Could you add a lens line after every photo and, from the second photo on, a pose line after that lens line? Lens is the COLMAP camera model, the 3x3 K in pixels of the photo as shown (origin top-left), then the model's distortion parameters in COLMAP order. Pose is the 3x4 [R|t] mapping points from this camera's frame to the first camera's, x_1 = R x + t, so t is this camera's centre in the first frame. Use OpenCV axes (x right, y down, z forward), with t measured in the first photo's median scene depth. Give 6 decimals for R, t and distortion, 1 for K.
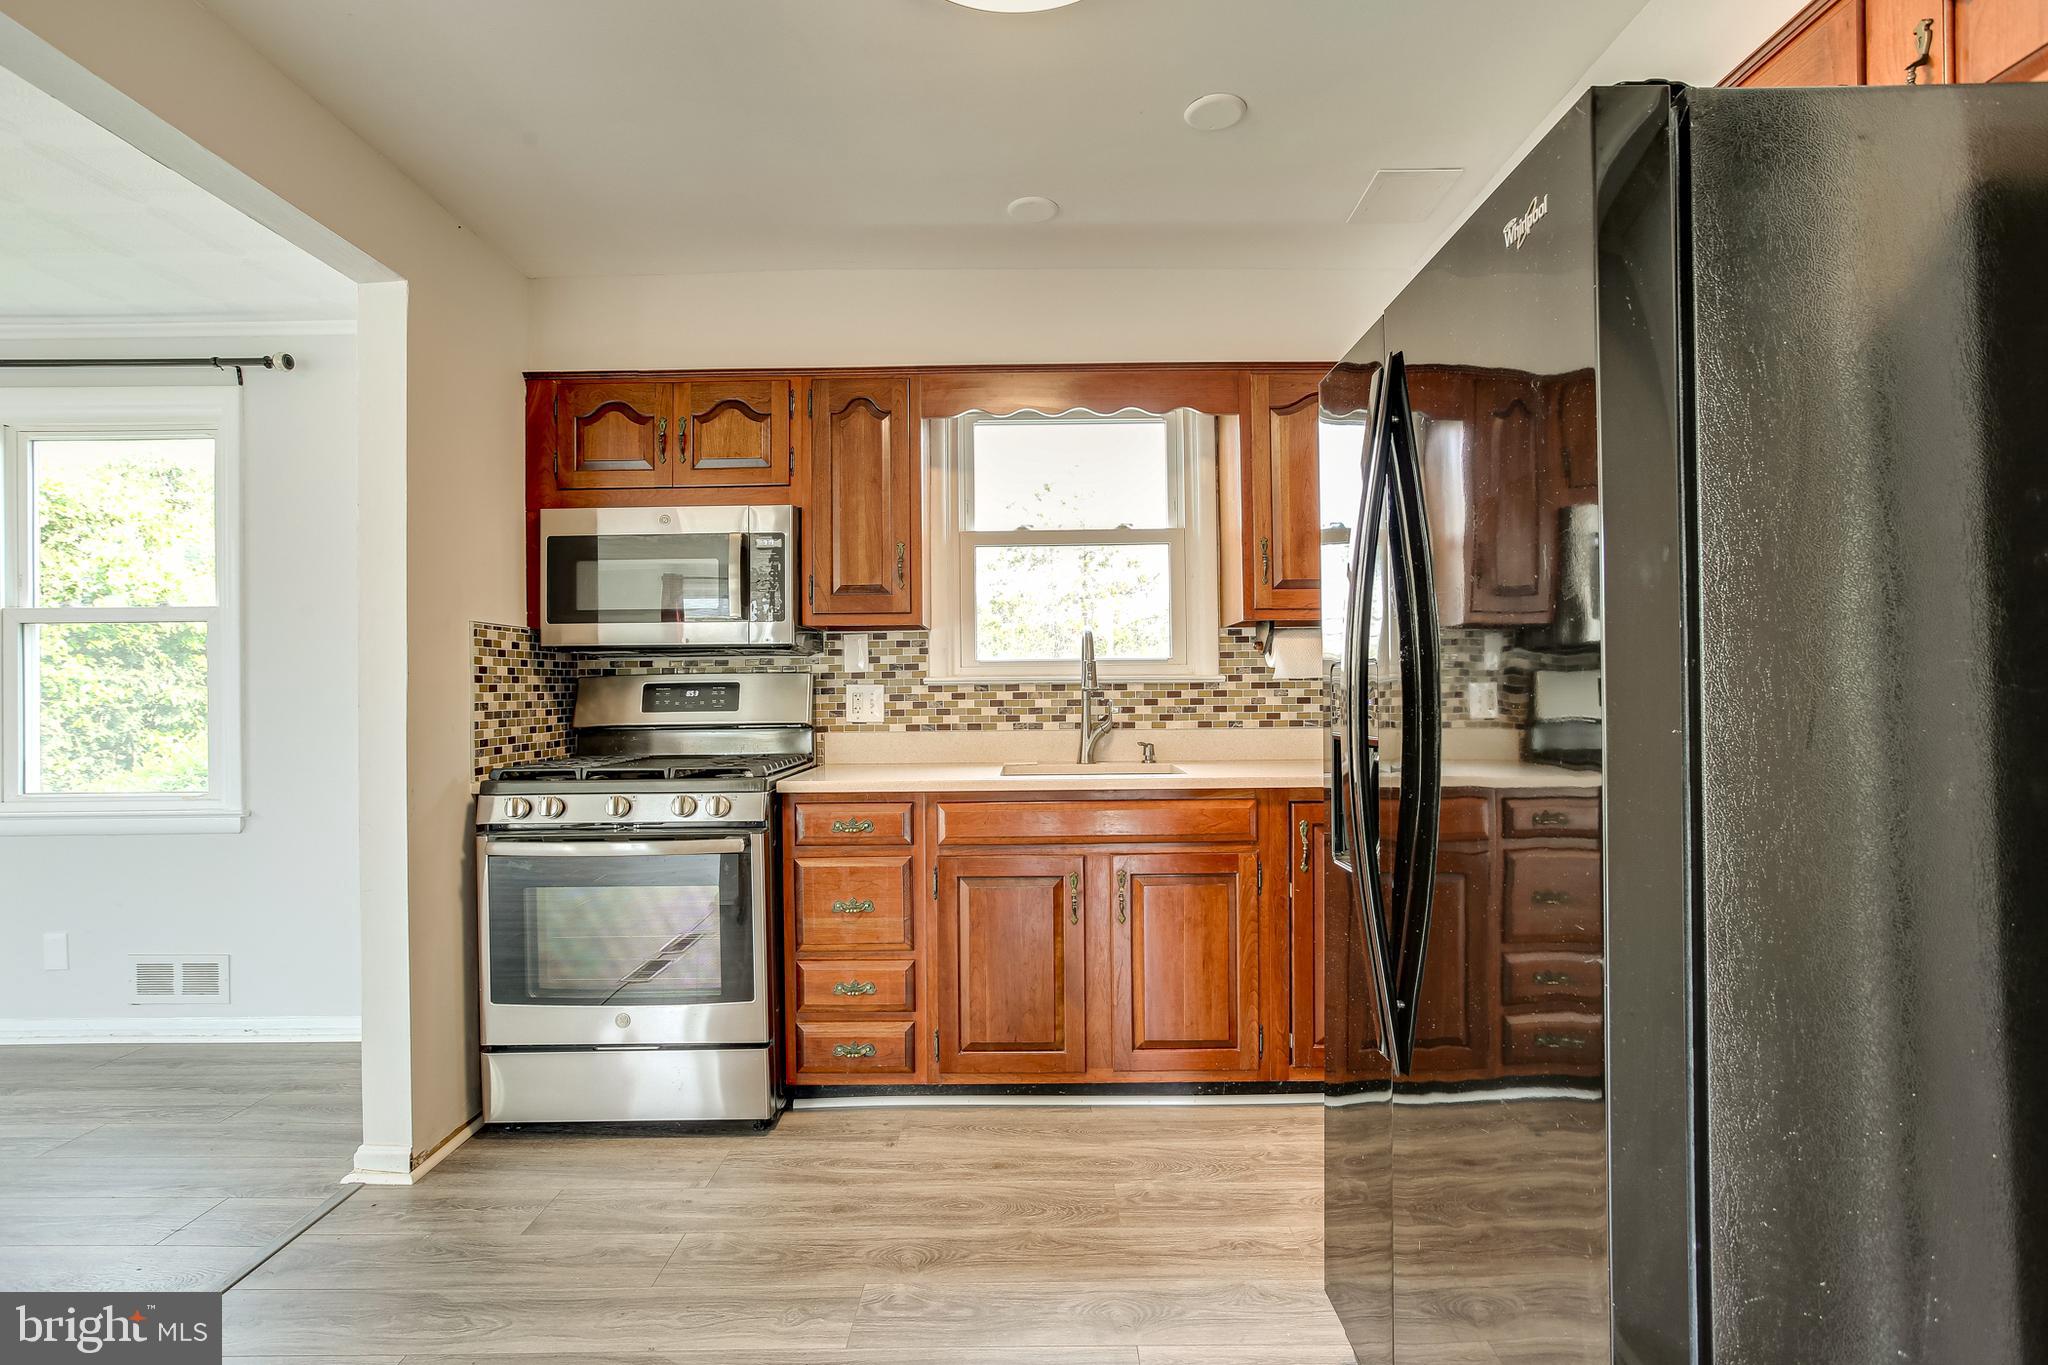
lens RADIAL K [[1001.0, 0, 1024.0], [0, 1001.0, 682.5], [0, 0, 1]] dist [-0.047154, 0.030867]
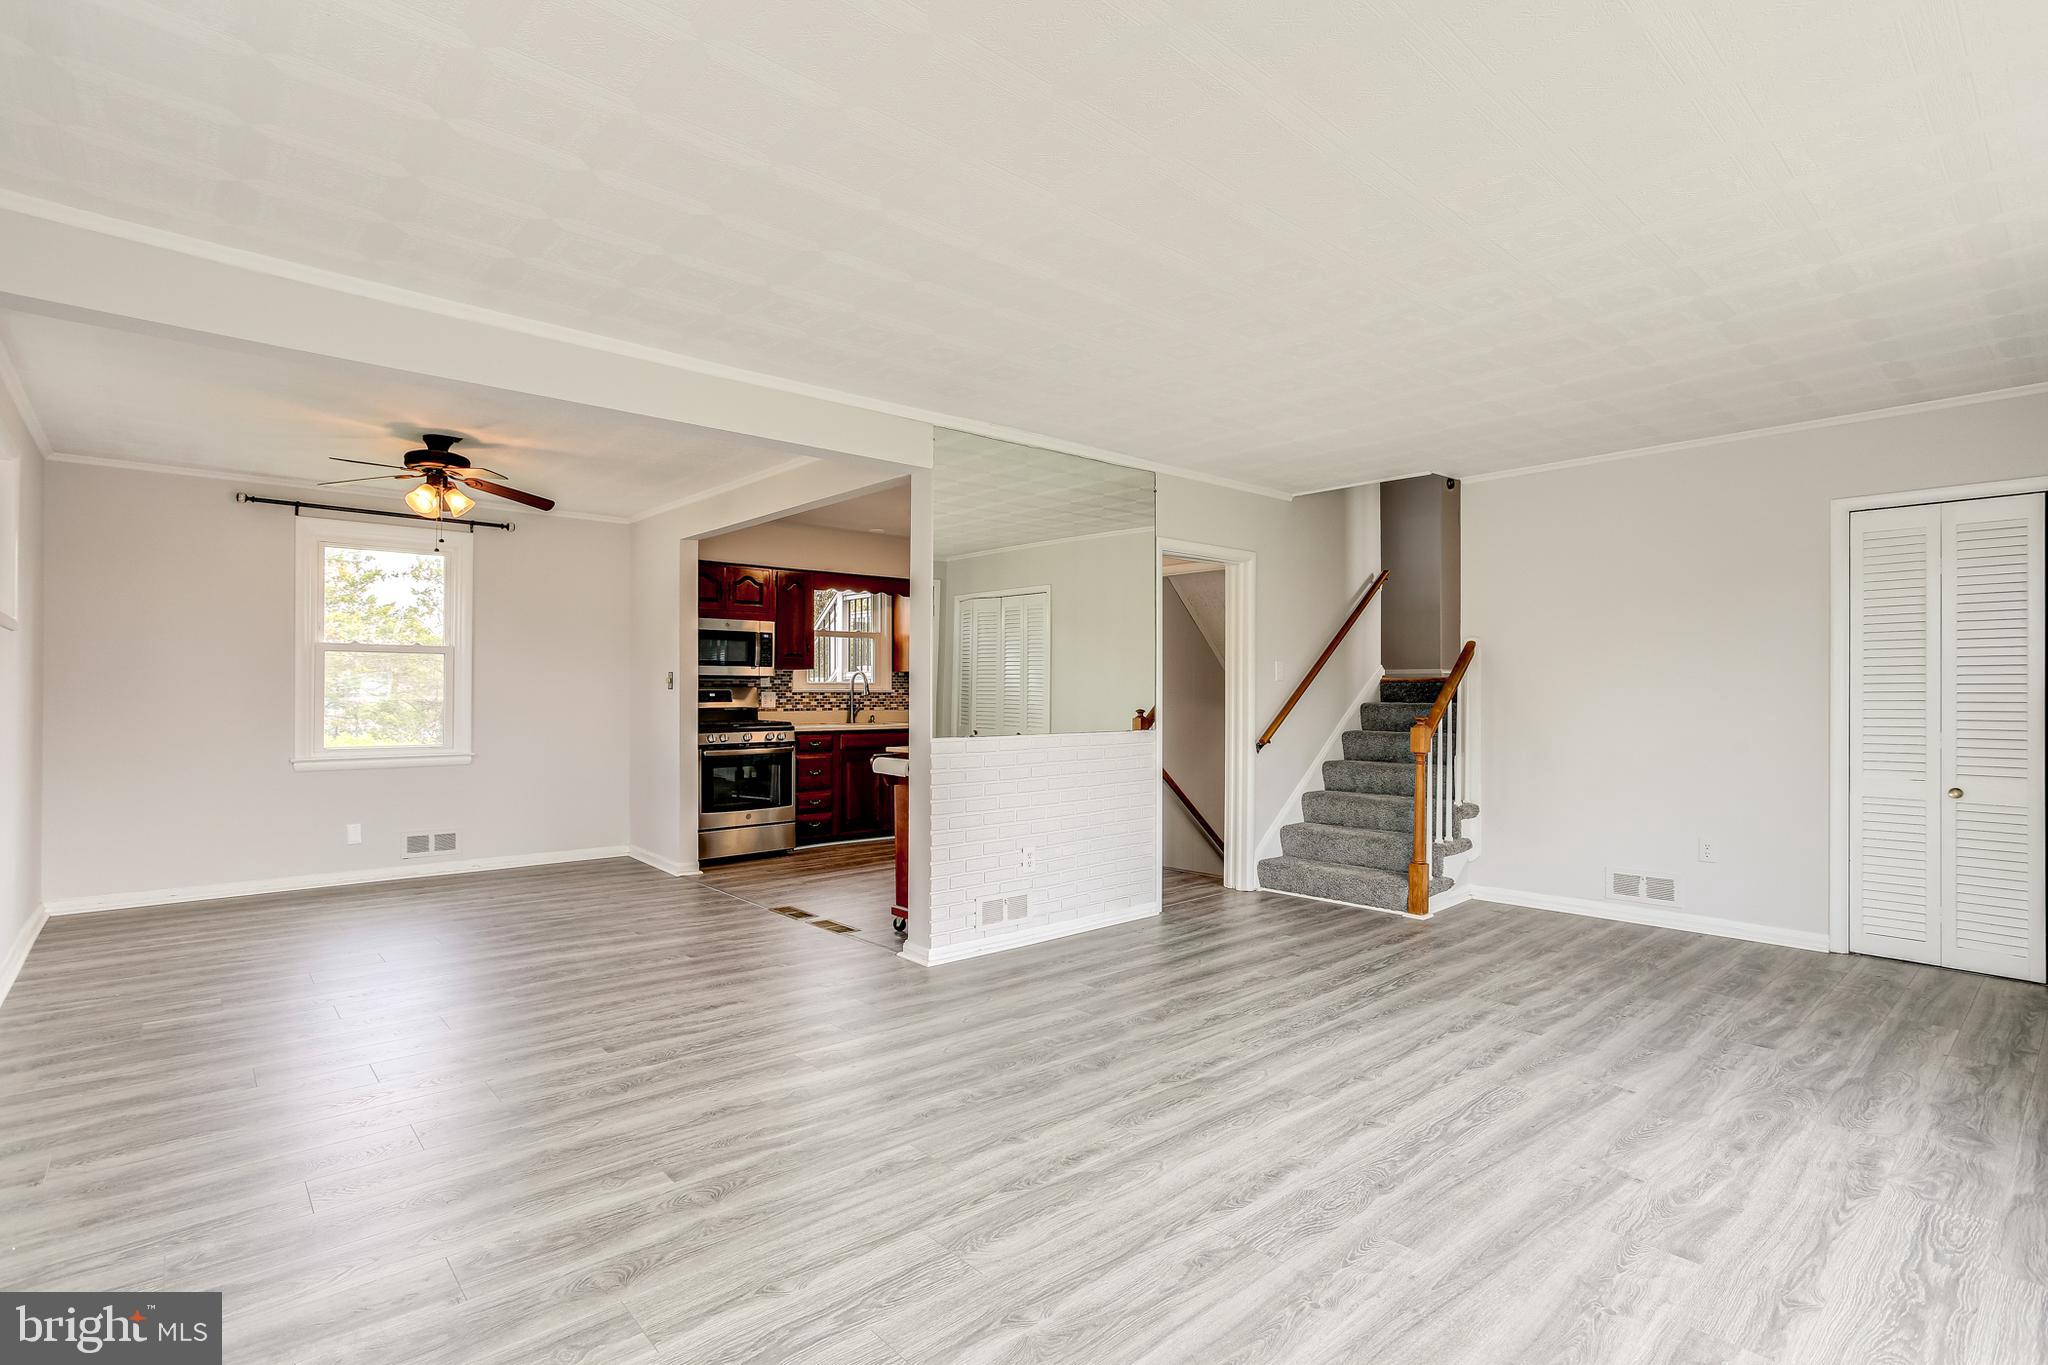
lens RADIAL K [[986.6, 0, 1019.2], [0, 986.6, 684.4], [0, 0, 1]] dist [-0.045376, 0.029154]
pose [[0.747985, 0.015686, 0.663531, -1.280296], [-0.014052, 0.999871, -0.007796, -0.005792], [-0.663567, -0.003493, 0.748109, -1.170554]]
